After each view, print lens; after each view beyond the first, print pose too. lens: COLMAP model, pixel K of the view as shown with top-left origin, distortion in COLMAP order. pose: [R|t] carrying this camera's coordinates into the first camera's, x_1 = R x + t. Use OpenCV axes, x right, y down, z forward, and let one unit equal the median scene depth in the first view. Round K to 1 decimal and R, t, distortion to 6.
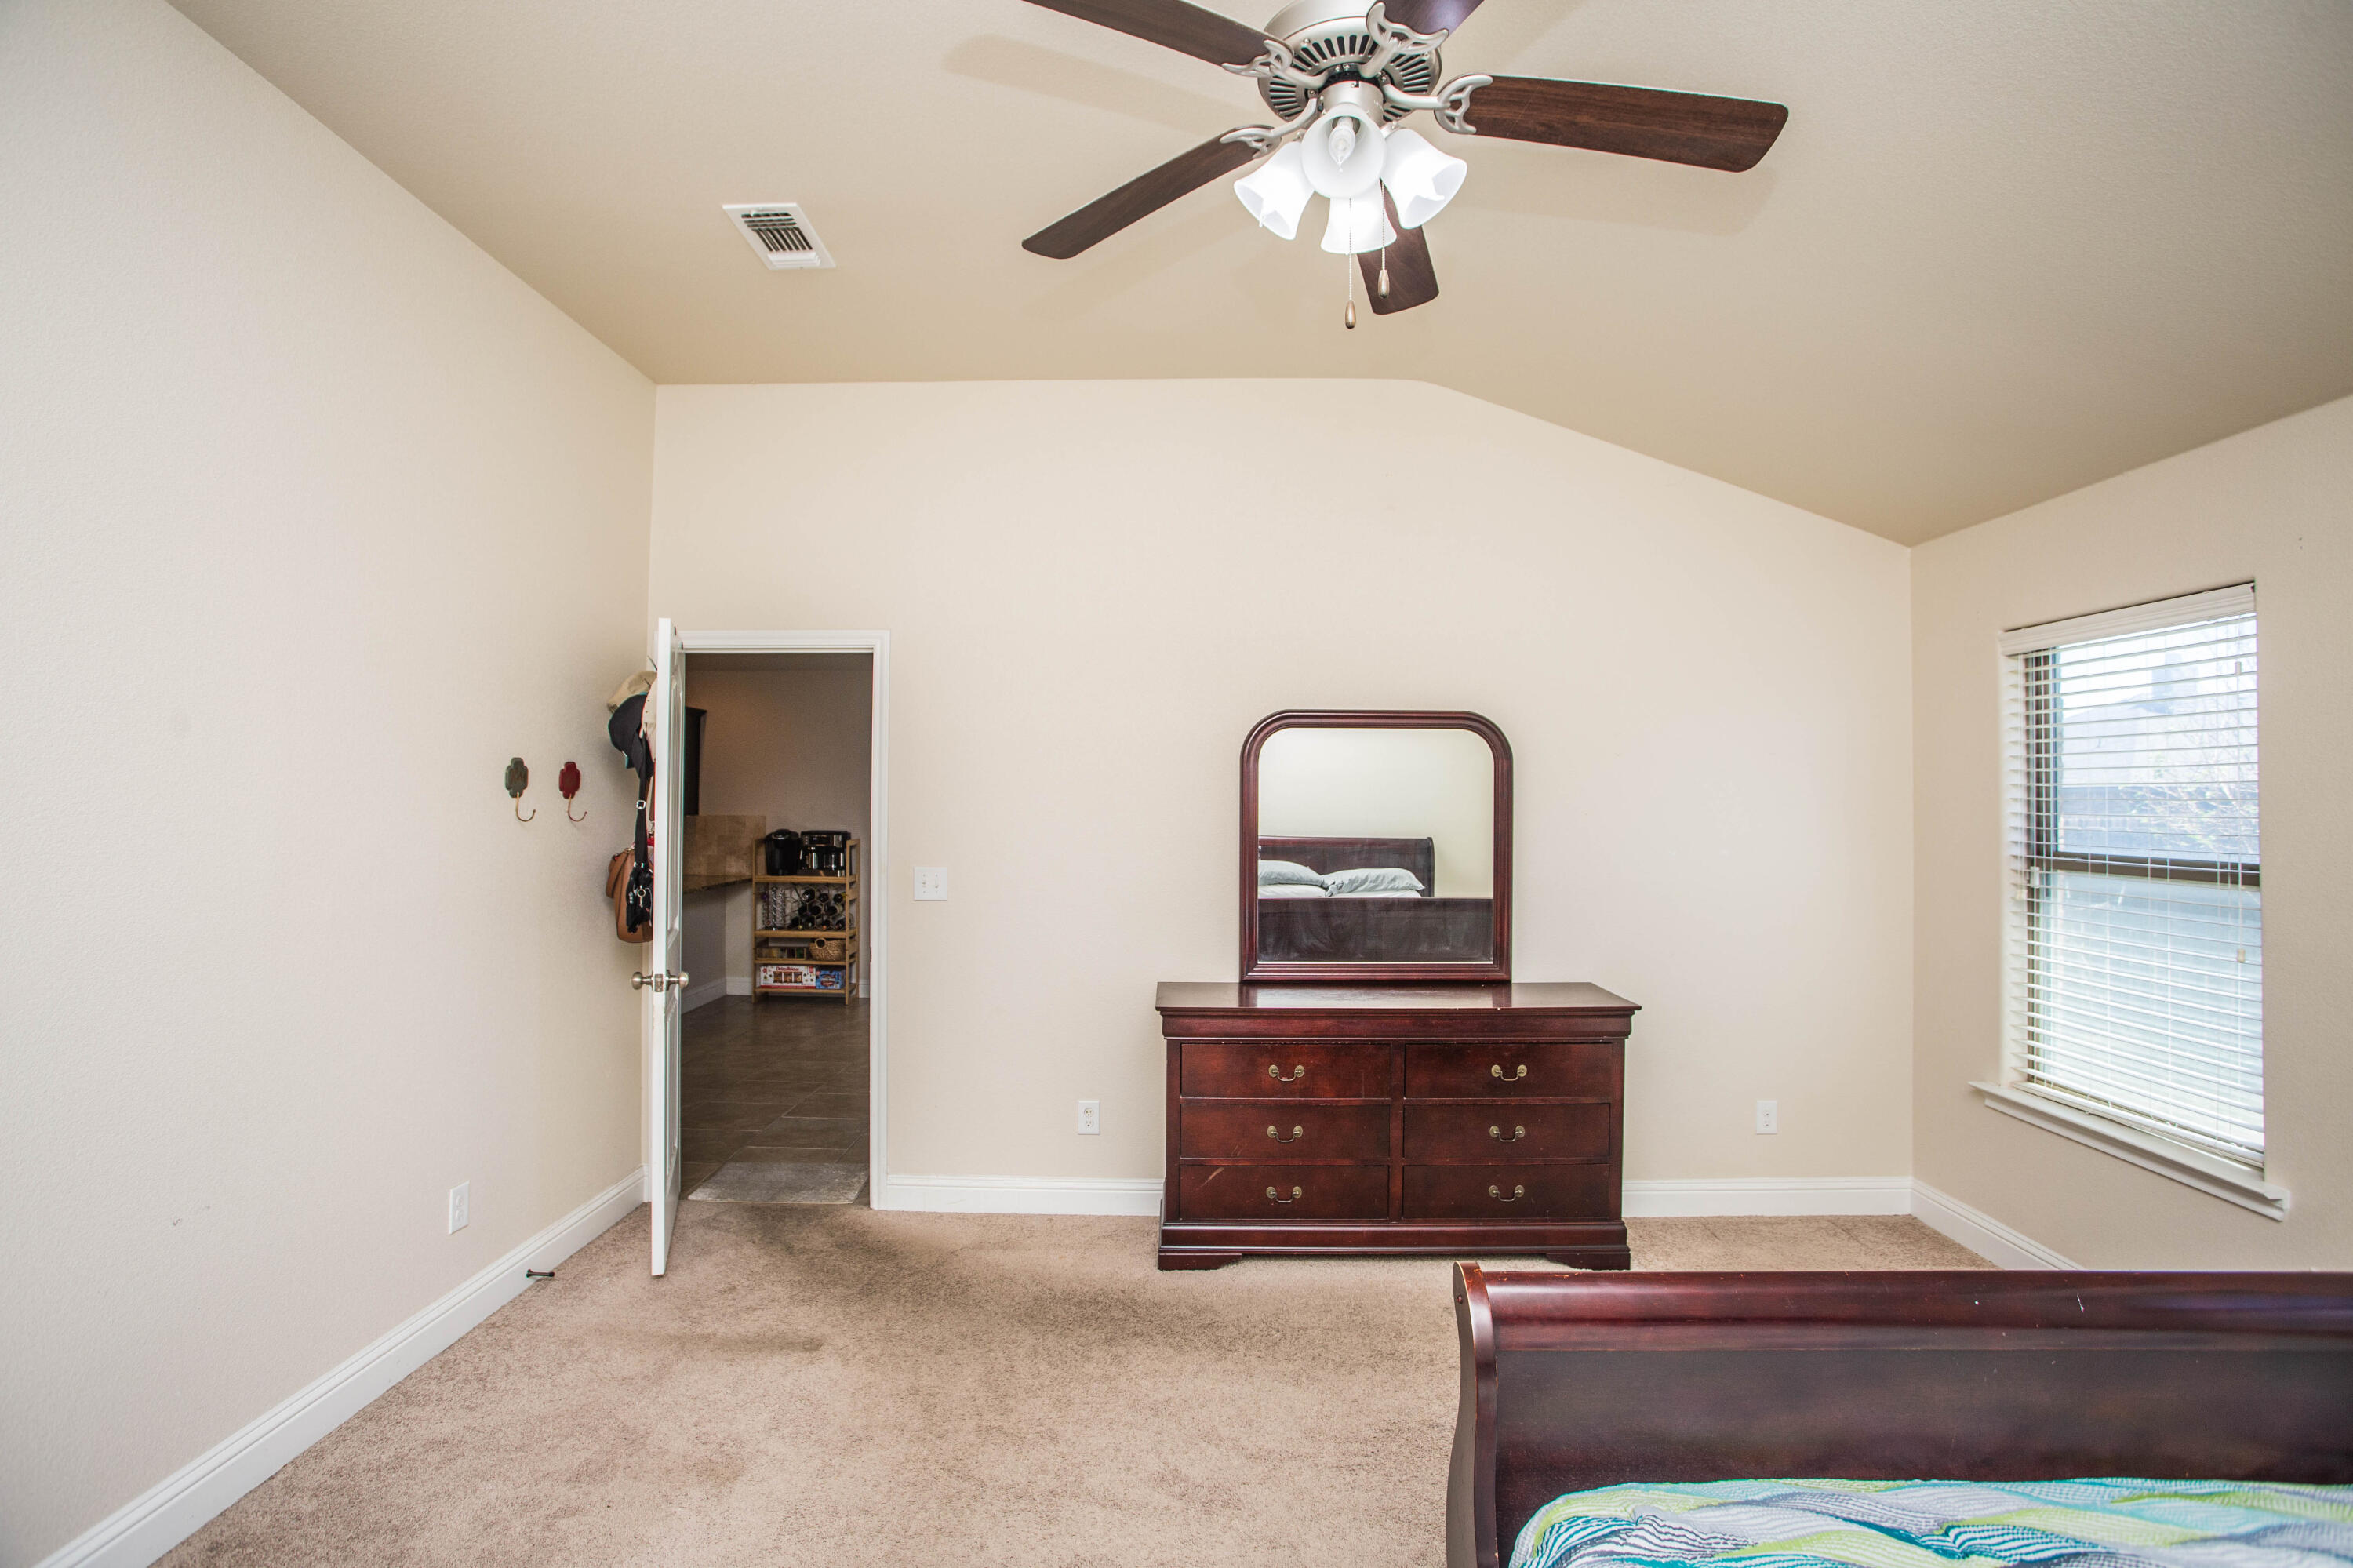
lens RADIAL K [[1139.3, 0, 1176.5], [0, 1139.3, 784.0], [0, 0, 1]] dist [-0.074287, 0.037828]
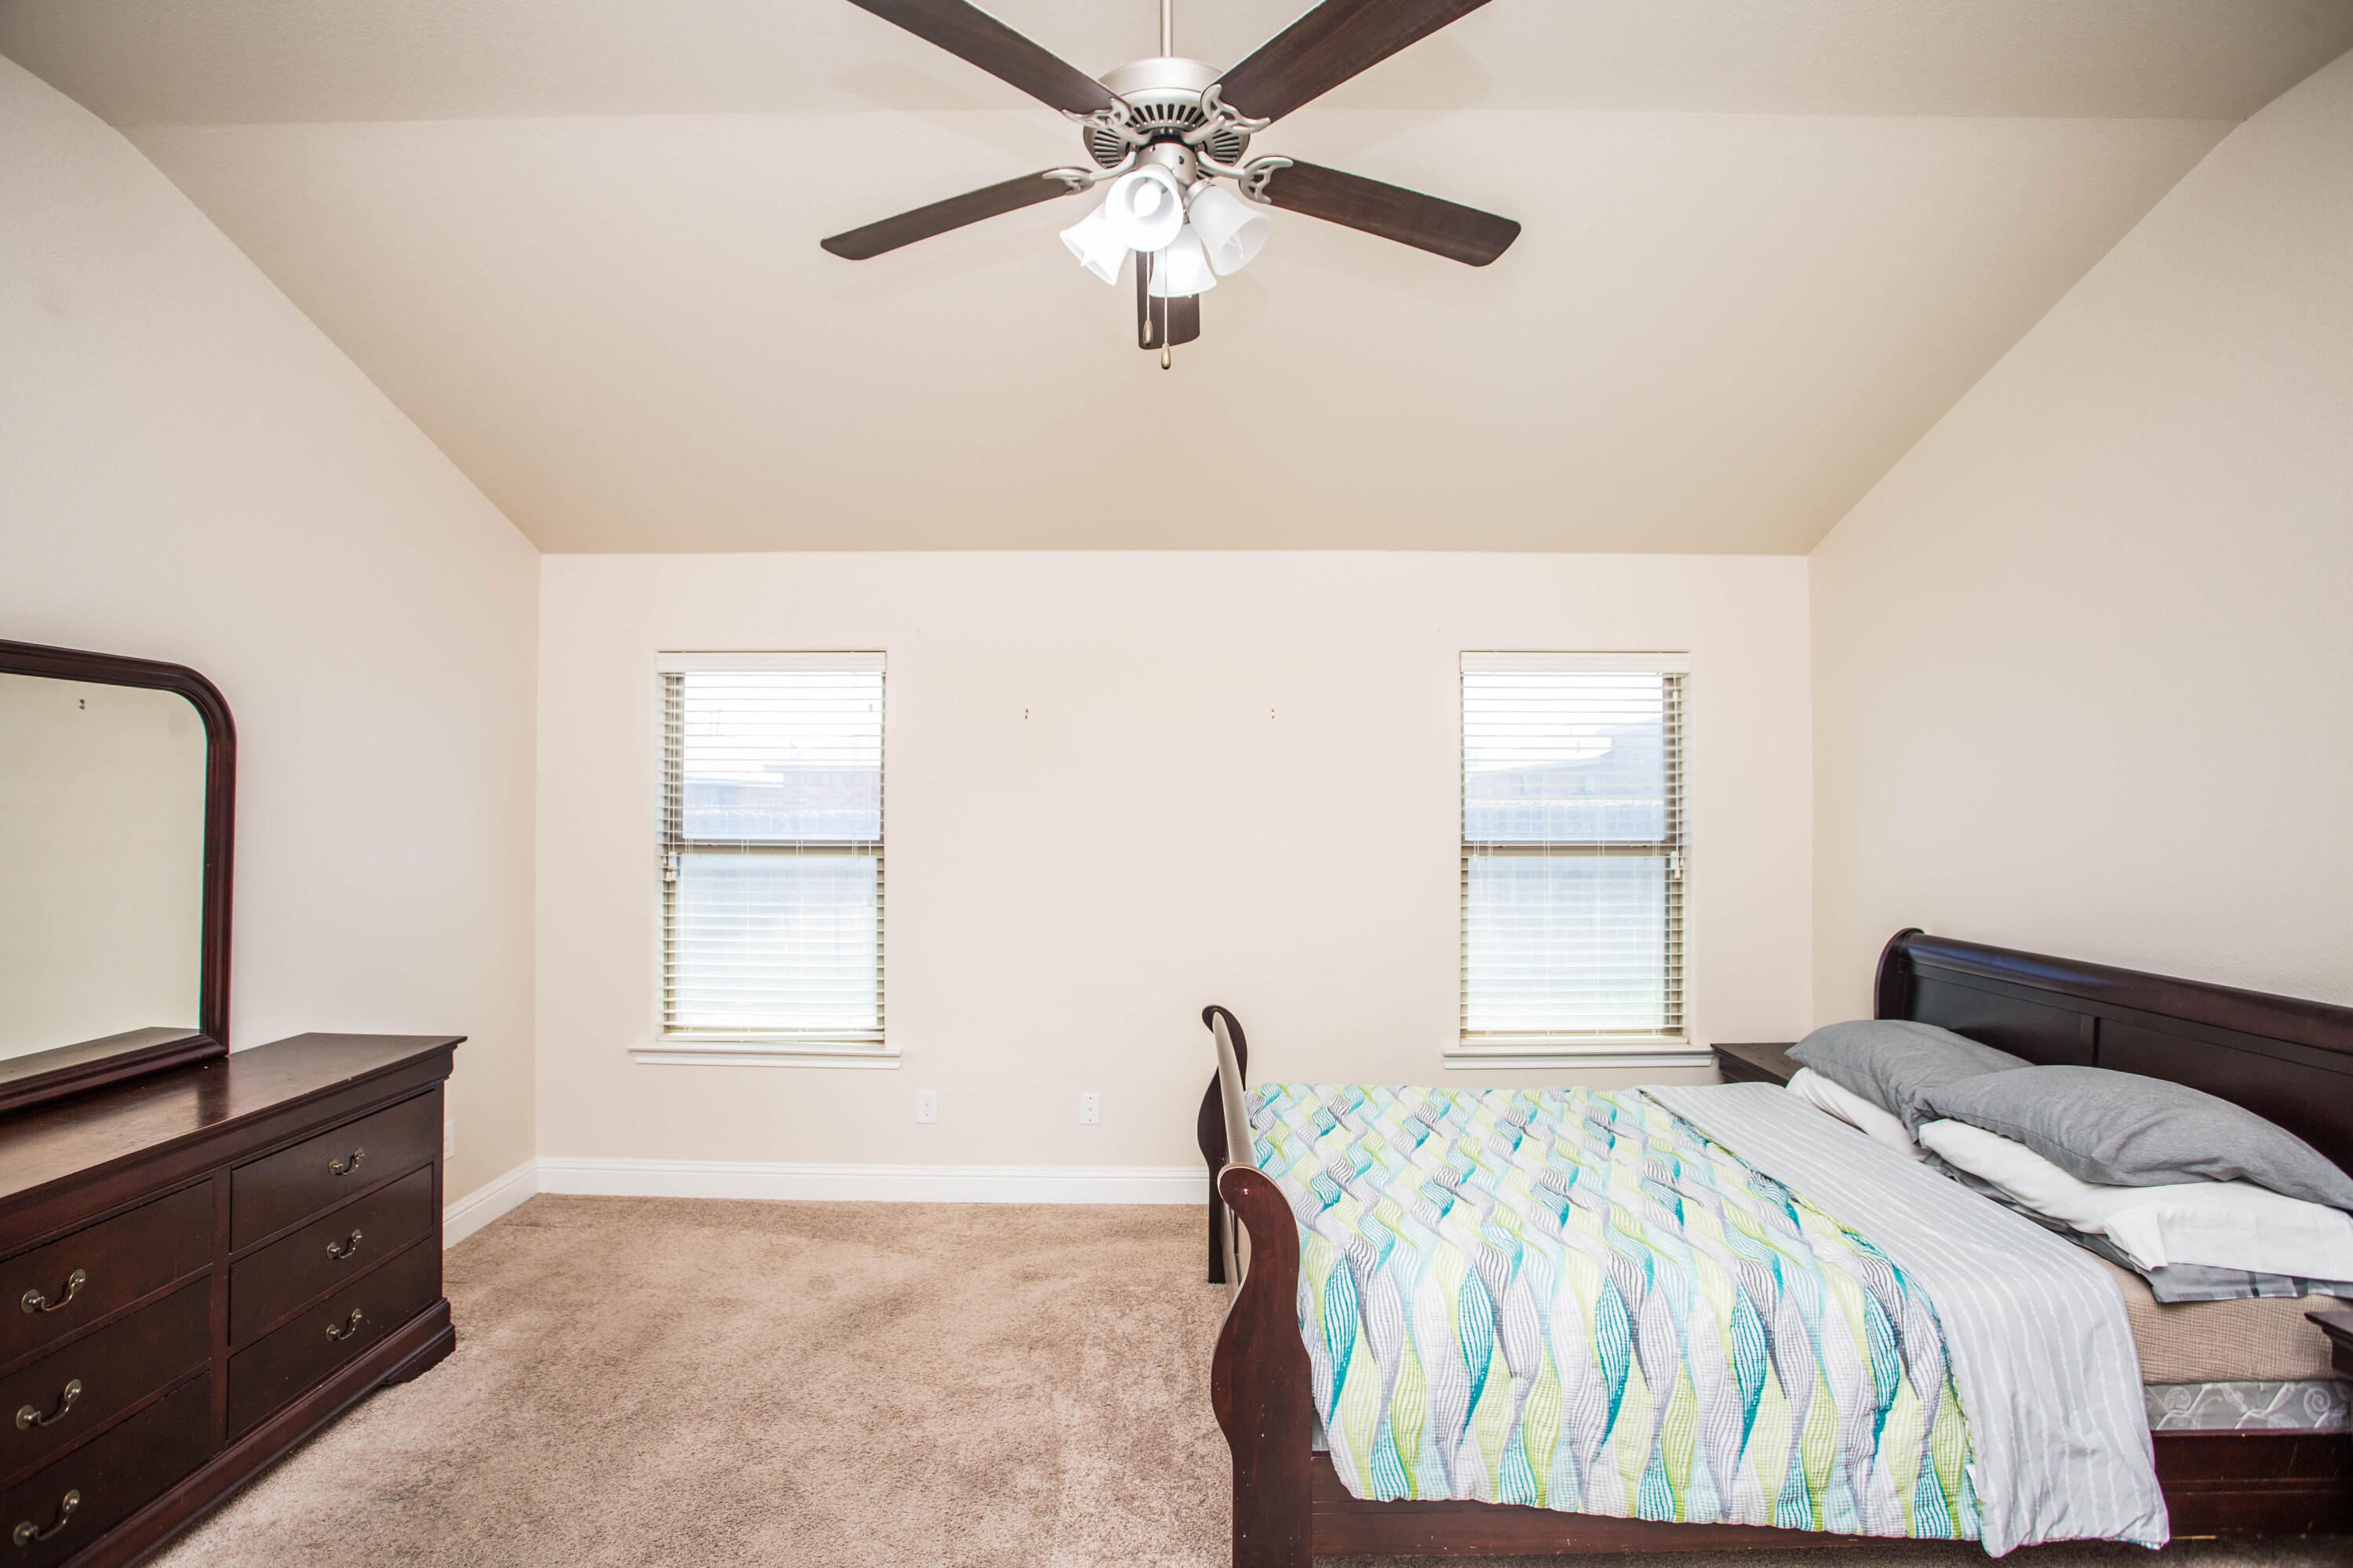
lens RADIAL K [[1141.8, 0, 1168.5], [0, 1141.8, 773.6], [0, 0, 1]] dist [-0.066305, 0.028572]
pose [[-0.016747, 0.013259, 0.999772, -0.462488], [-0.020322, 0.999701, -0.013598, -0.004545], [-0.999653, -0.020546, -0.016473, 0.480973]]
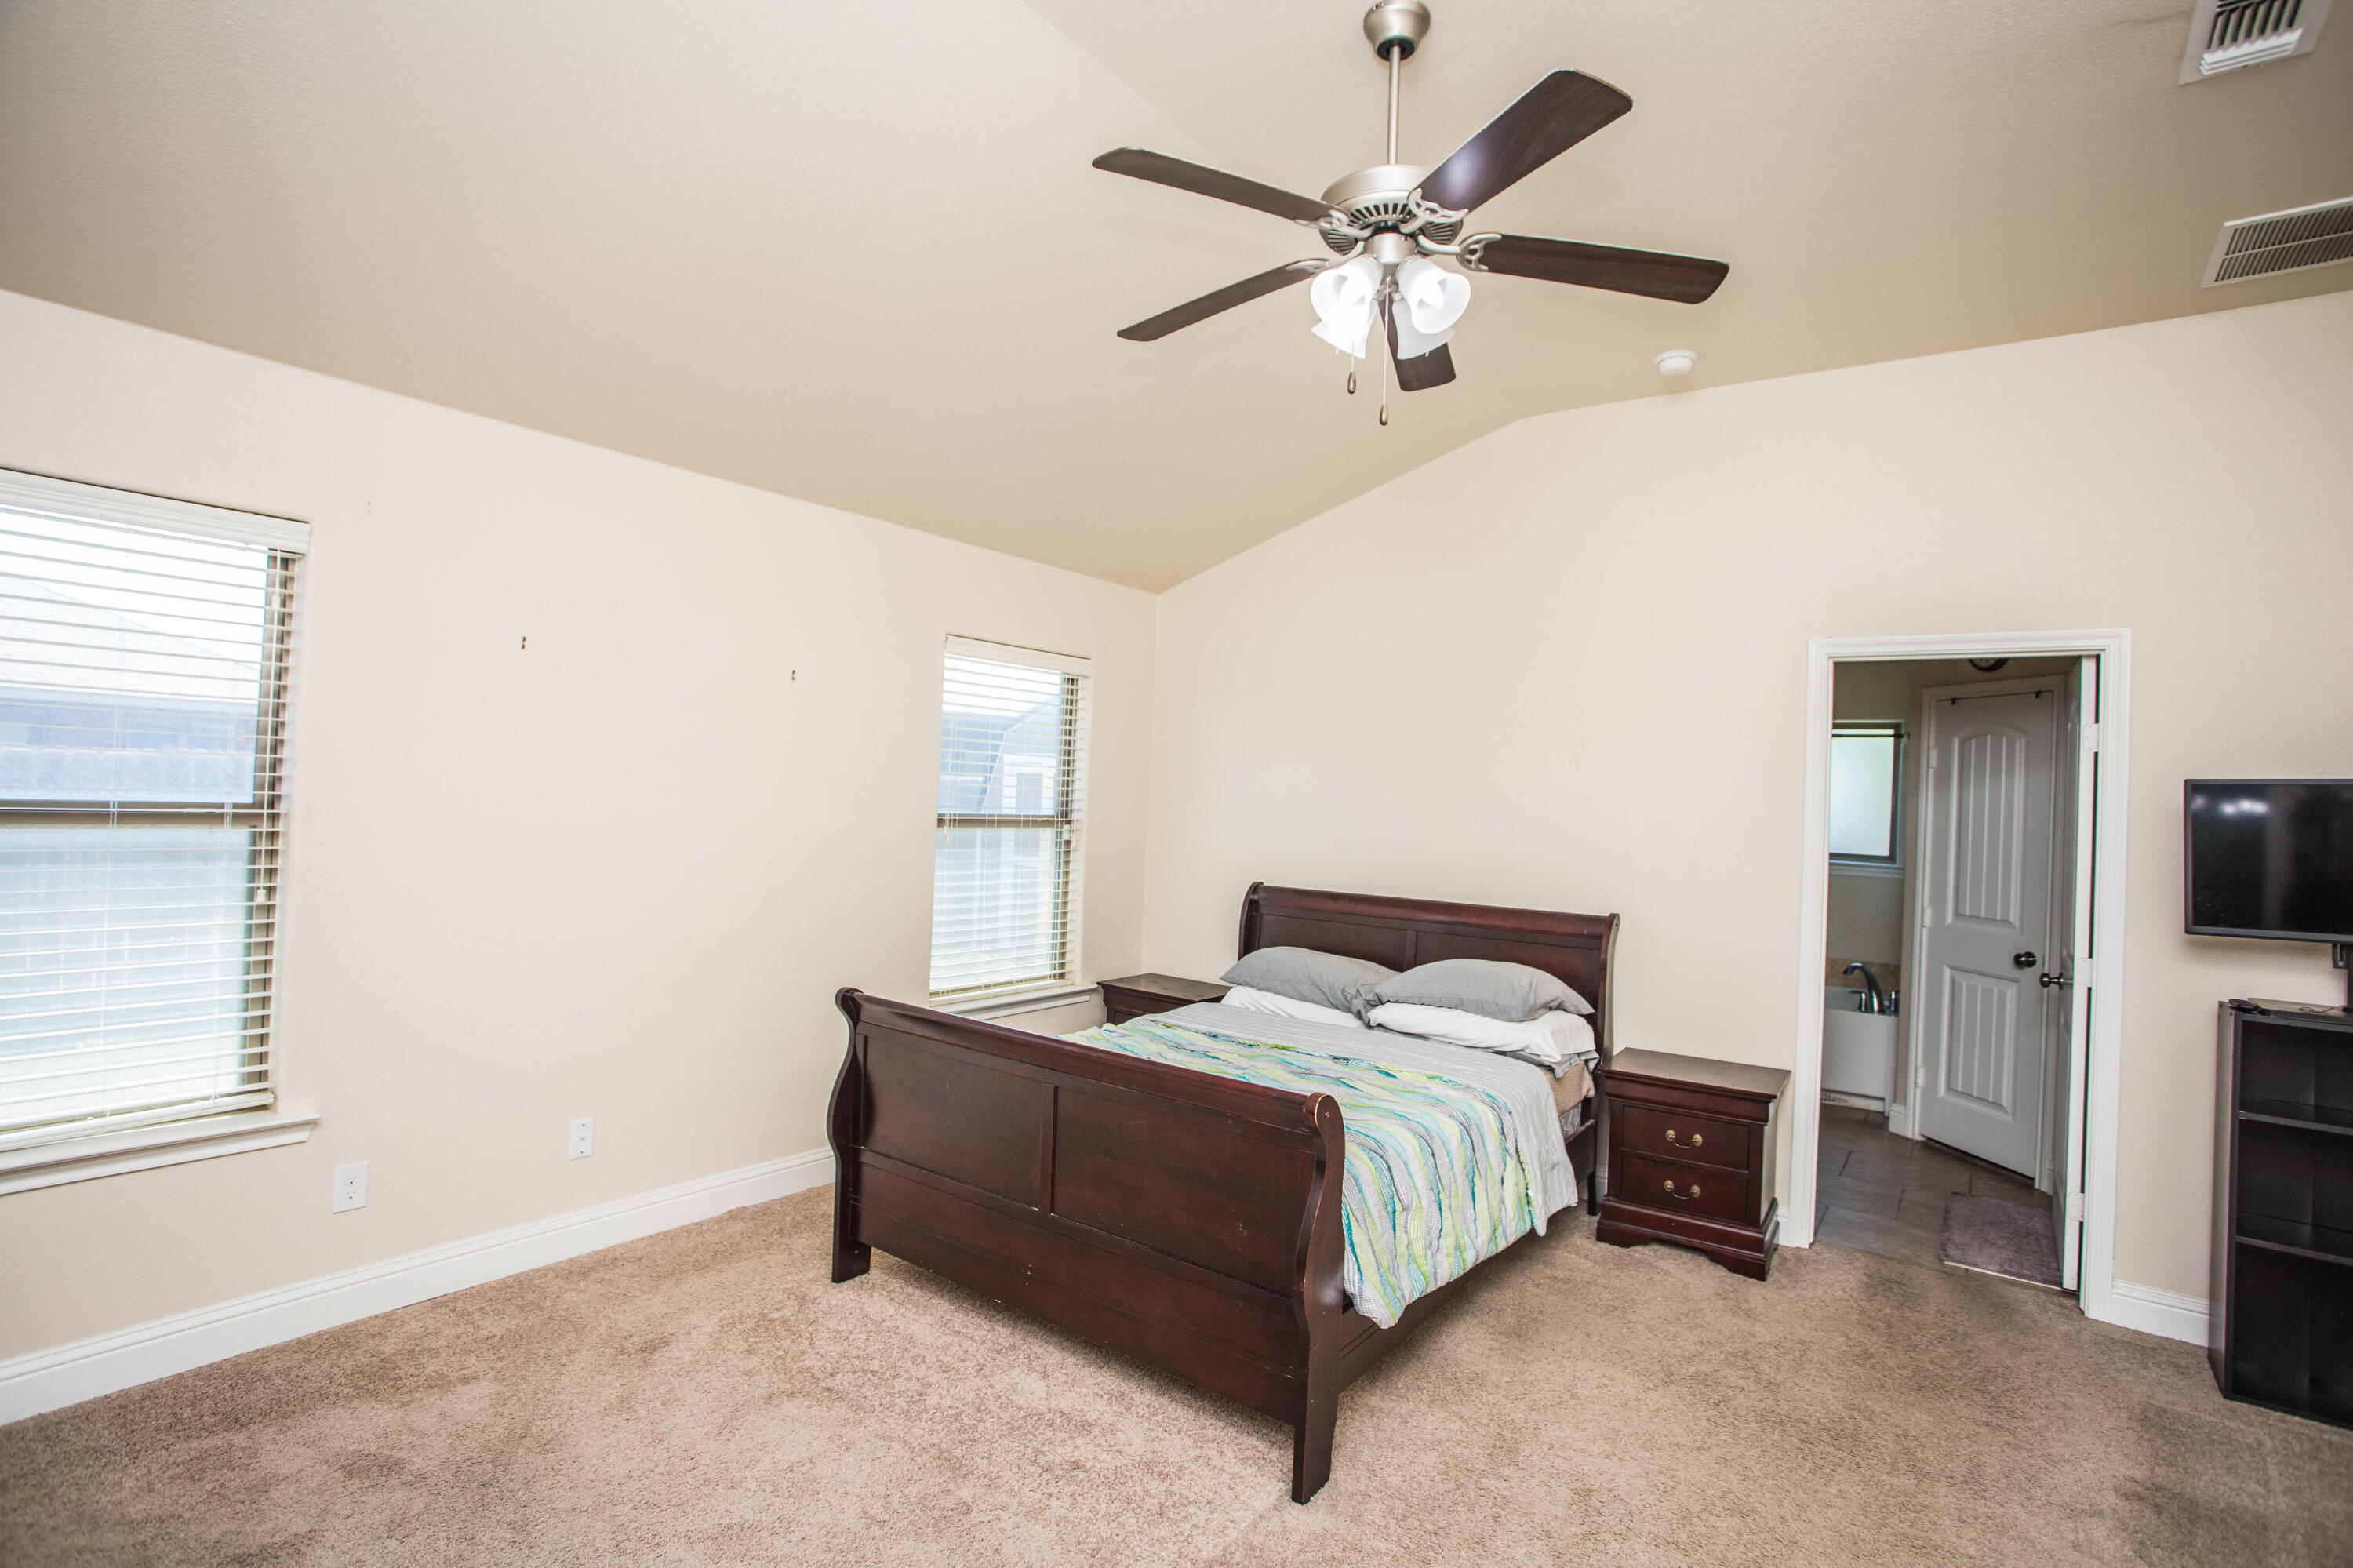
lens RADIAL K [[1151.3, 0, 1178.5], [0, 1151.3, 763.3], [0, 0, 1]] dist [-0.089295, 0.063823]
pose [[-0.807833, -0.031295, 0.588581, -0.233209], [-0.062704, 0.997486, -0.033025, 0.012992], [-0.586067, -0.063585, -0.807764, 1.022310]]
